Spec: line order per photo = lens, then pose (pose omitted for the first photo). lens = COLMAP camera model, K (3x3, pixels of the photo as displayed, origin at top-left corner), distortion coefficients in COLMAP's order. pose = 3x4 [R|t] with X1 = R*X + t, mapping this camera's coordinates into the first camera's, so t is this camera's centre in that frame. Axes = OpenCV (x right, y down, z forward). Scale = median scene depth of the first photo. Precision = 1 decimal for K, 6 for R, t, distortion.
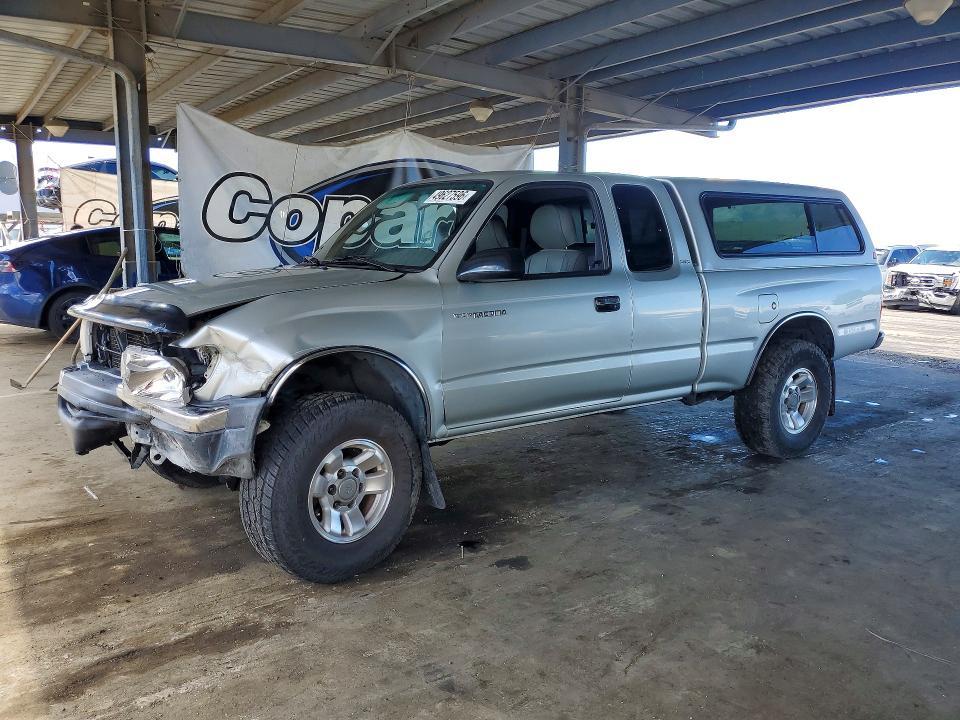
lens RADIAL K [[747.8, 0, 480.0], [0, 747.8, 360.0], [0, 0, 1]] dist [0.003582, -0.003603]
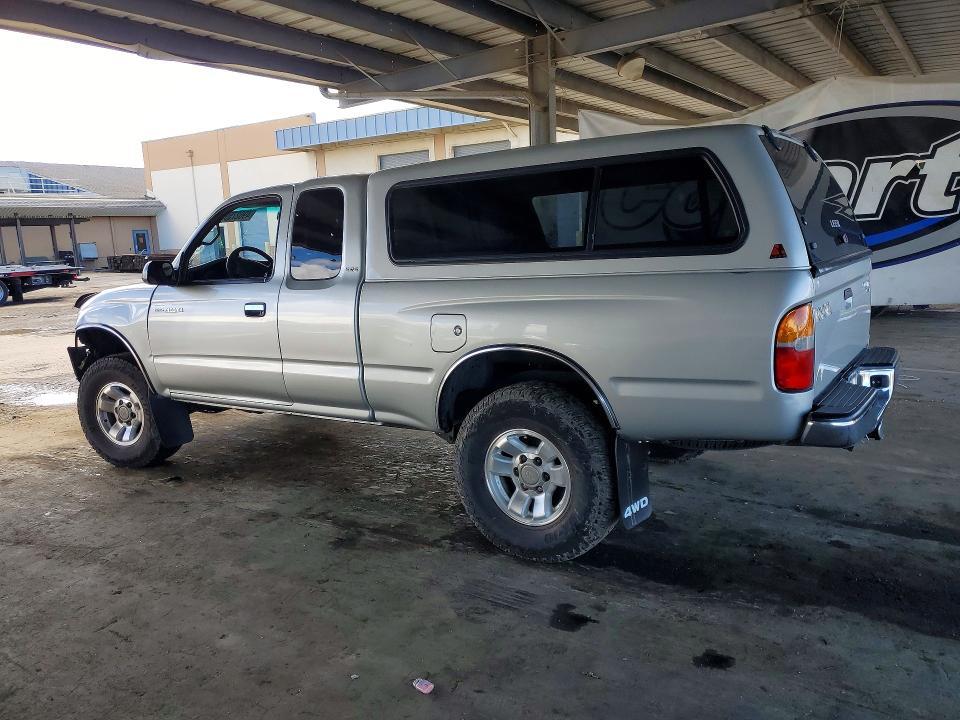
lens RADIAL K [[755.5, 0, 484.8], [0, 755.5, 363.0], [0, 0, 1]] dist [-0.015765, 0.002645]
pose [[0.352906, 0.130077, -0.926573, 1.163500], [-0.083642, 0.990710, 0.107225, -0.129834], [0.931913, 0.039660, 0.360508, 0.823966]]
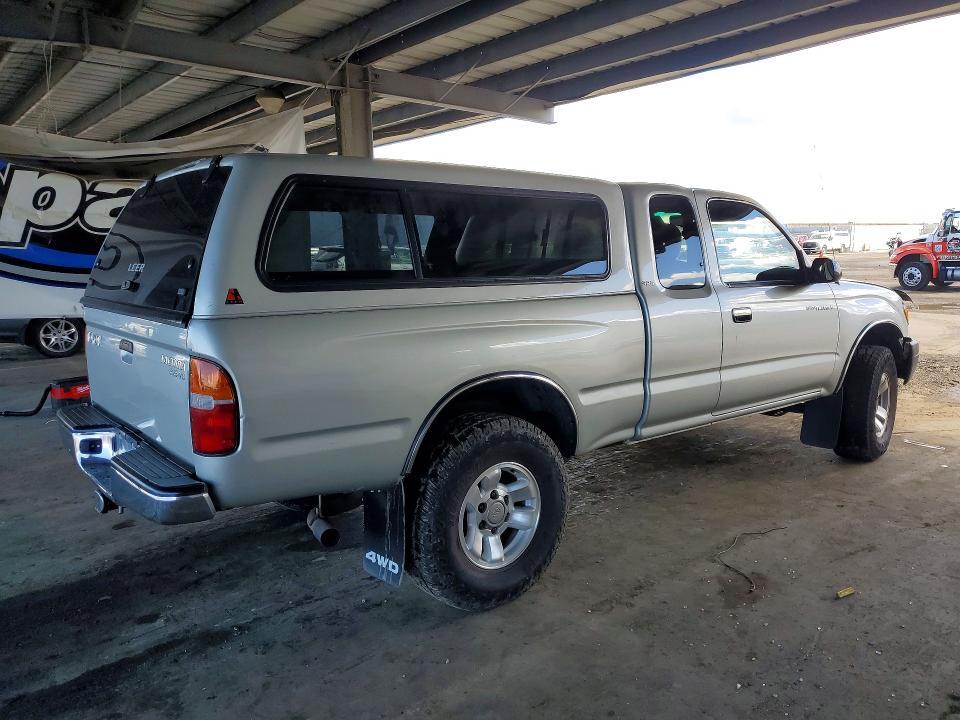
lens RADIAL K [[747.8, 0, 480.0], [0, 747.8, 360.0], [0, 0, 1]] dist [0.003582, -0.003603]
pose [[-0.998222, 0.018462, -0.056669, 0.529948], [0.001192, 0.956806, 0.290724, -0.277960], [0.059588, 0.290140, -0.955127, 1.762399]]
